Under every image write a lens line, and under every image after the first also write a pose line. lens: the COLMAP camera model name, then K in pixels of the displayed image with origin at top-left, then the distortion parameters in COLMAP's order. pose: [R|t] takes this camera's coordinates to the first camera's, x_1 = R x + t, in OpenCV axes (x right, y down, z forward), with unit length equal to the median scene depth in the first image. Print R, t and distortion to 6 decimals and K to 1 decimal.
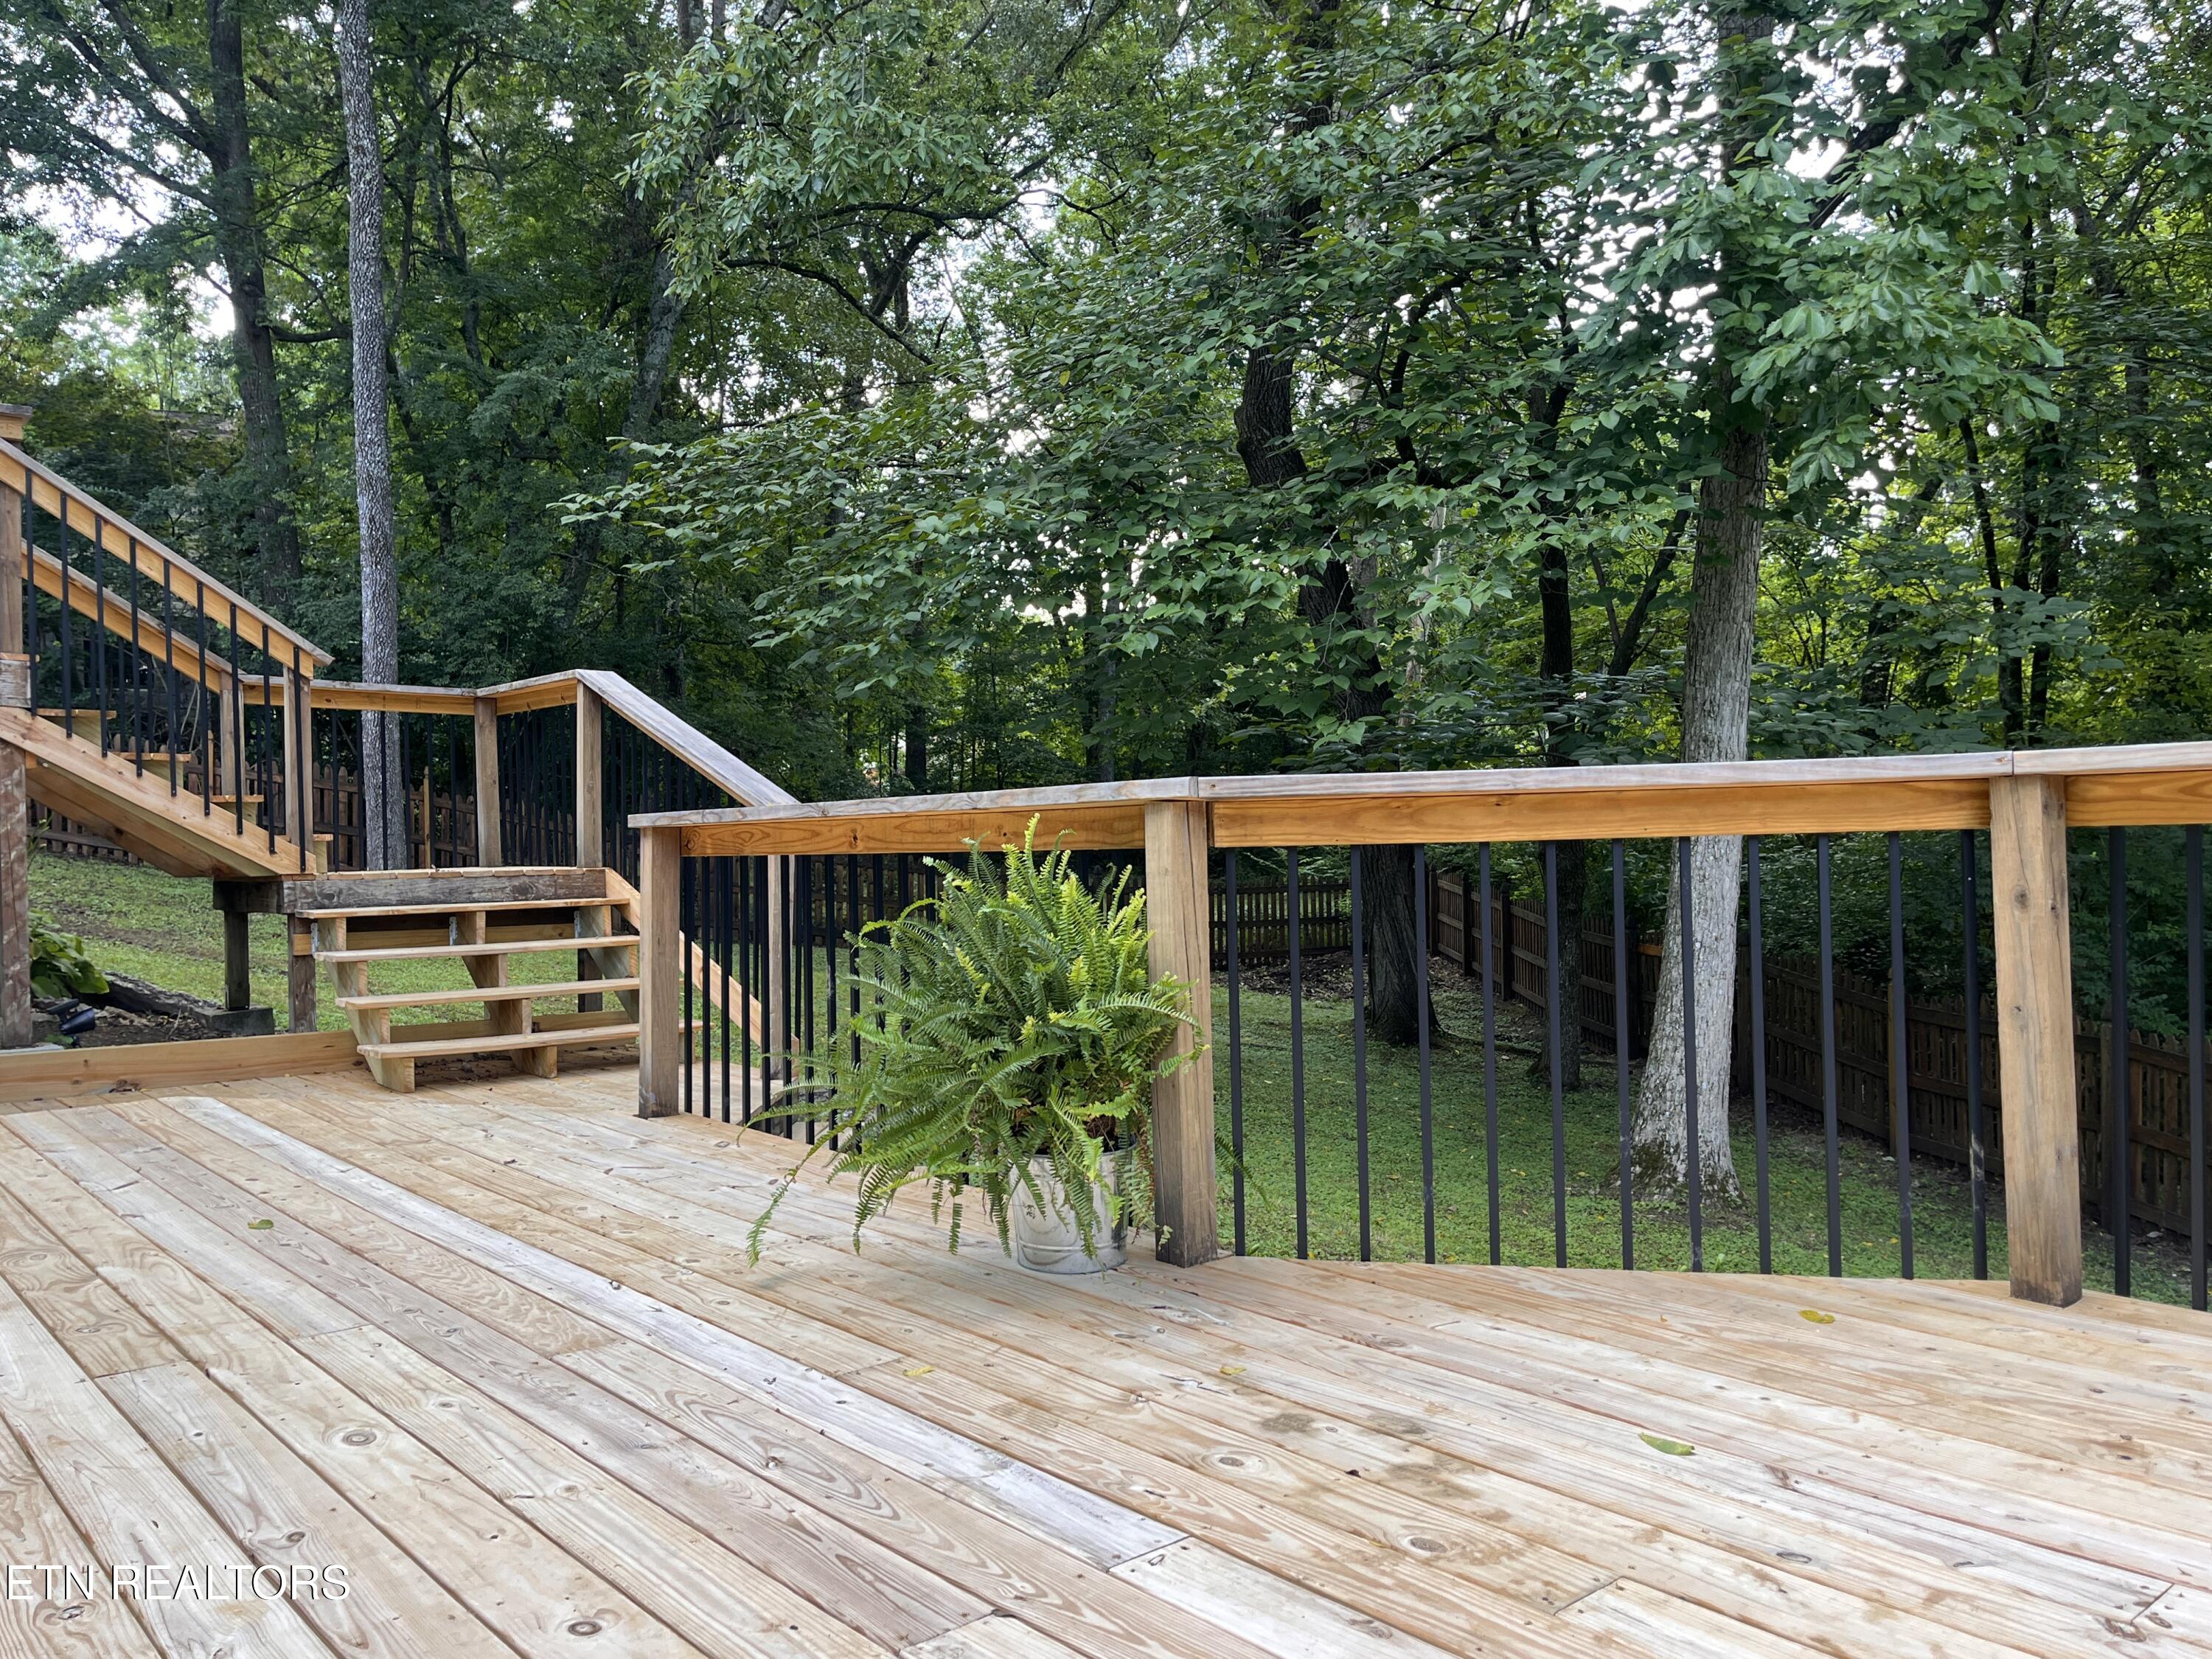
lens RADIAL K [[1707.2, 0, 1106.0], [0, 1707.2, 829.5], [0, 0, 1]] dist [-0.000379, -0.000269]
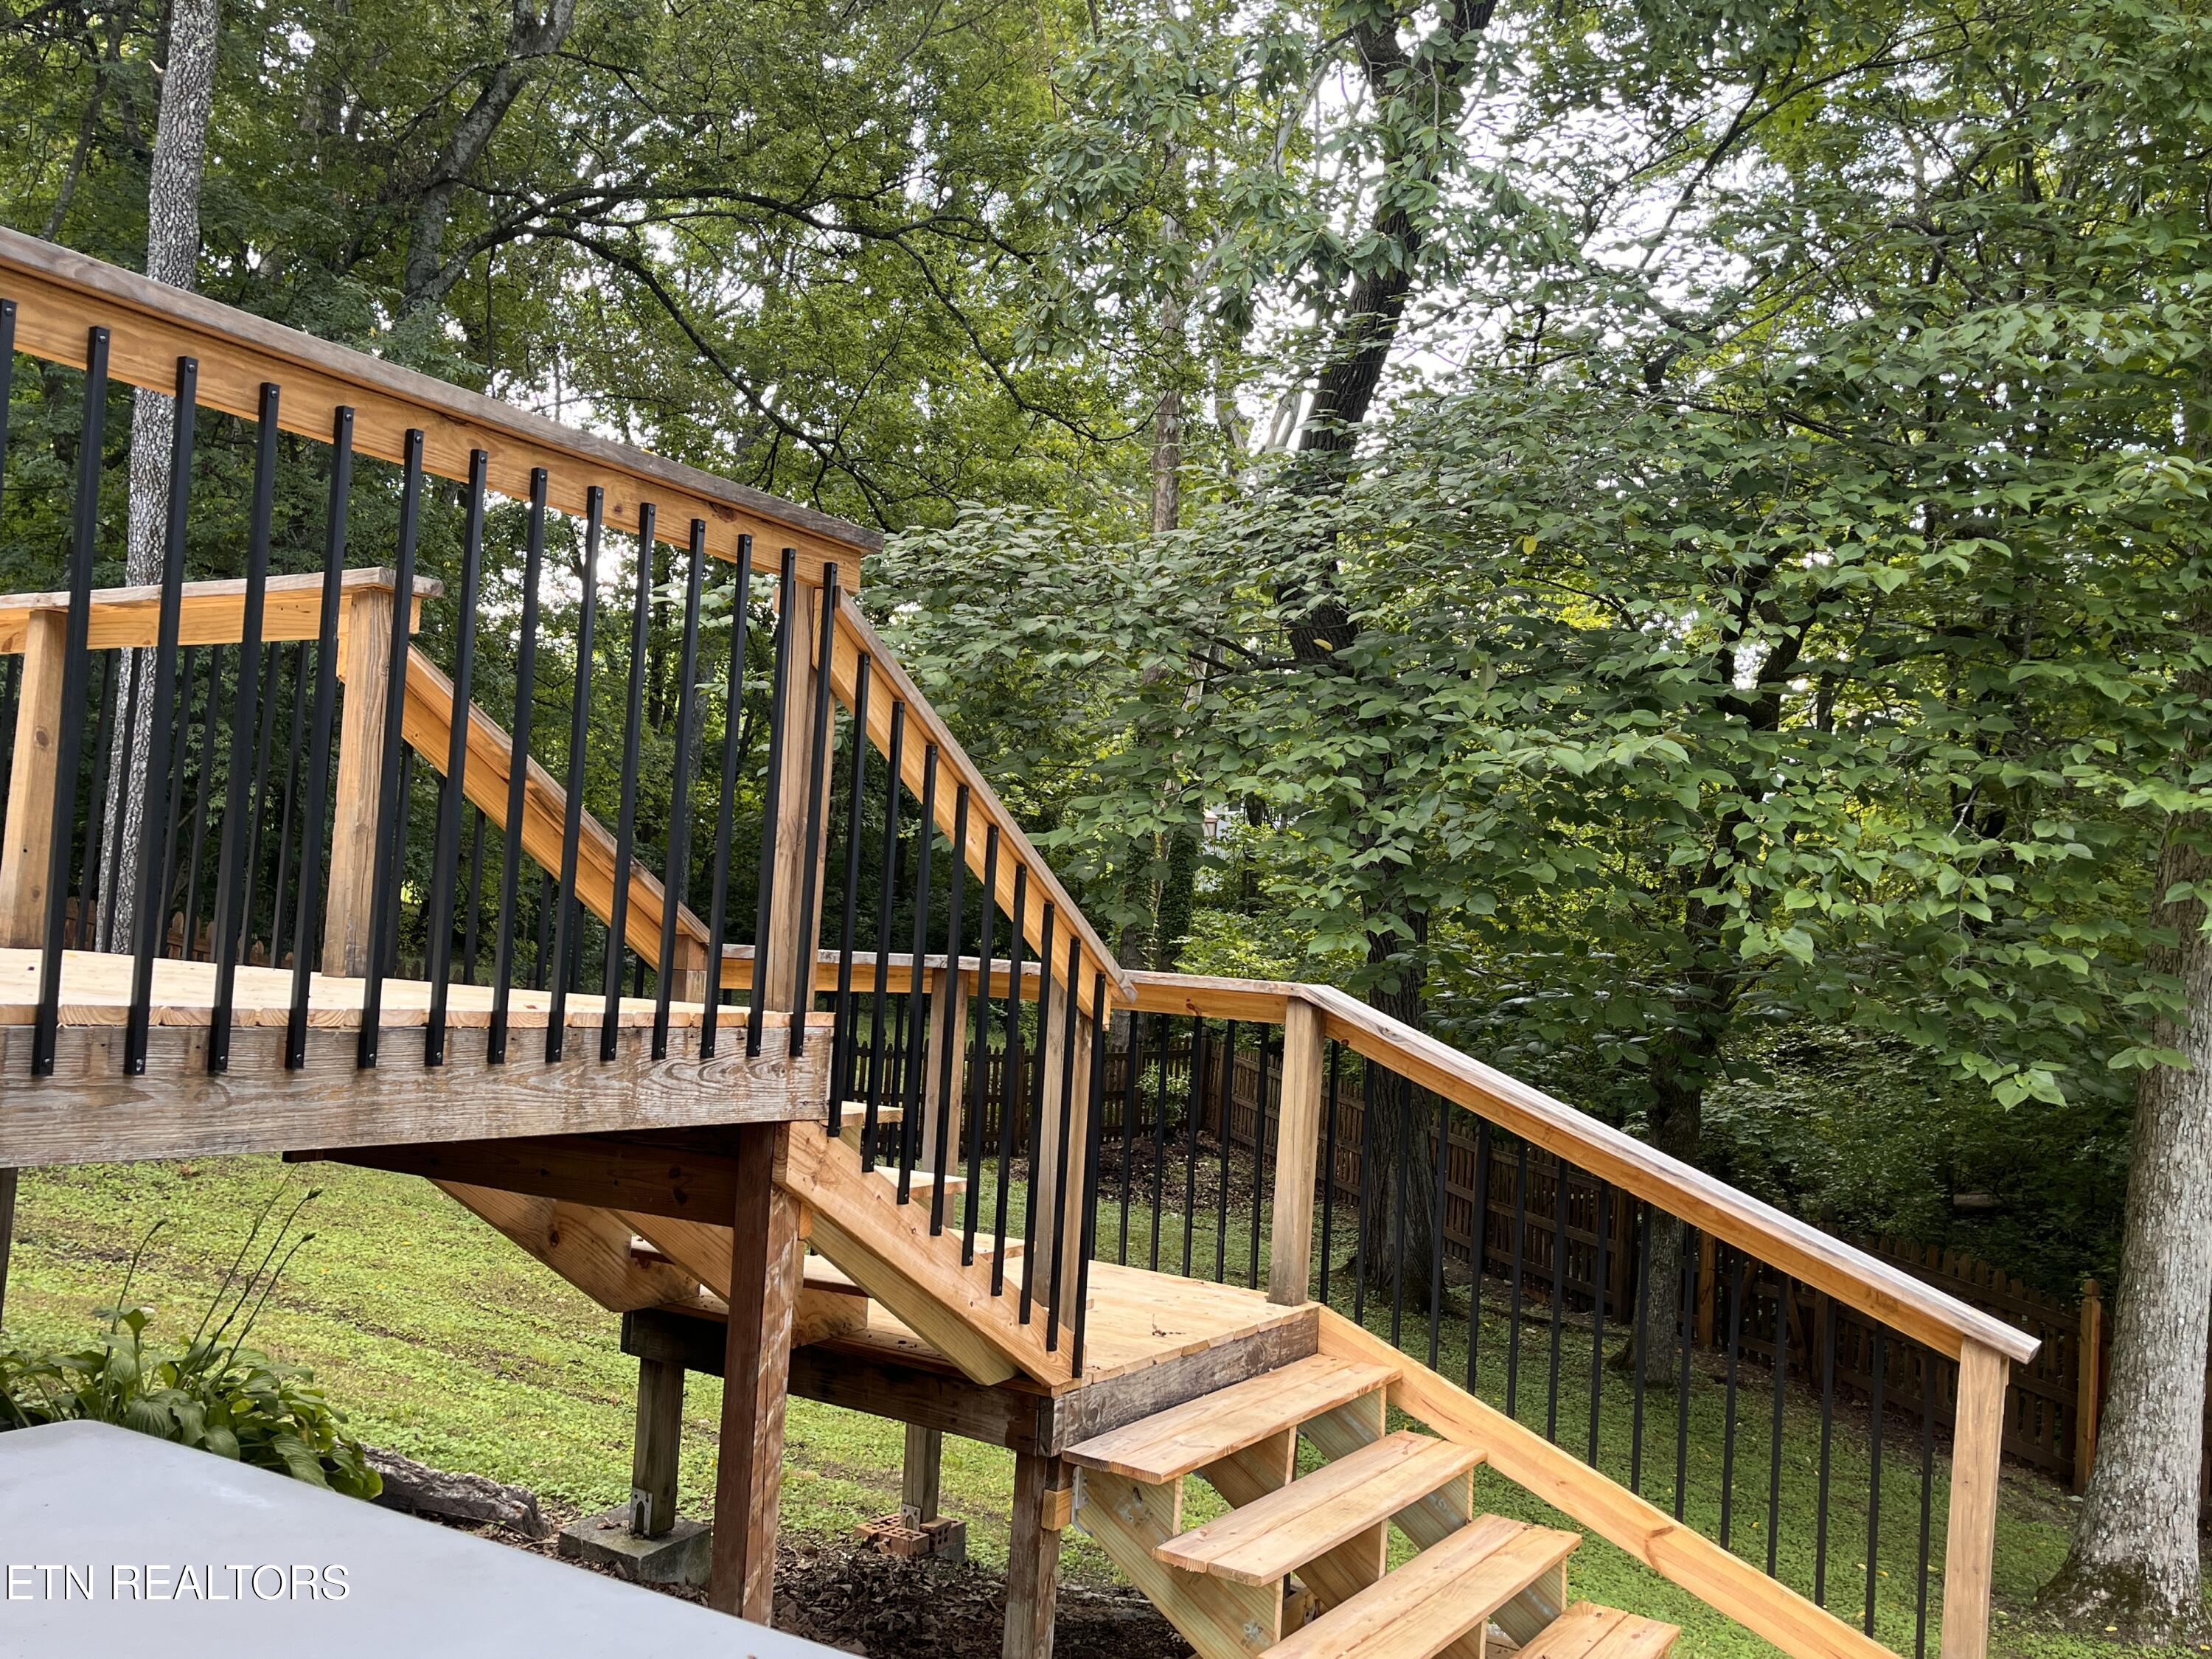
lens RADIAL K [[1854.8, 0, 1106.0], [0, 1854.8, 829.5], [0, 0, 1]] dist [-0.048094, 0.004048]
pose [[0.950756, 0.096783, 0.294442, -0.447829], [-0.082491, 0.994747, -0.060610, -0.075908], [-0.298761, 0.033337, 0.953745, 0.308557]]
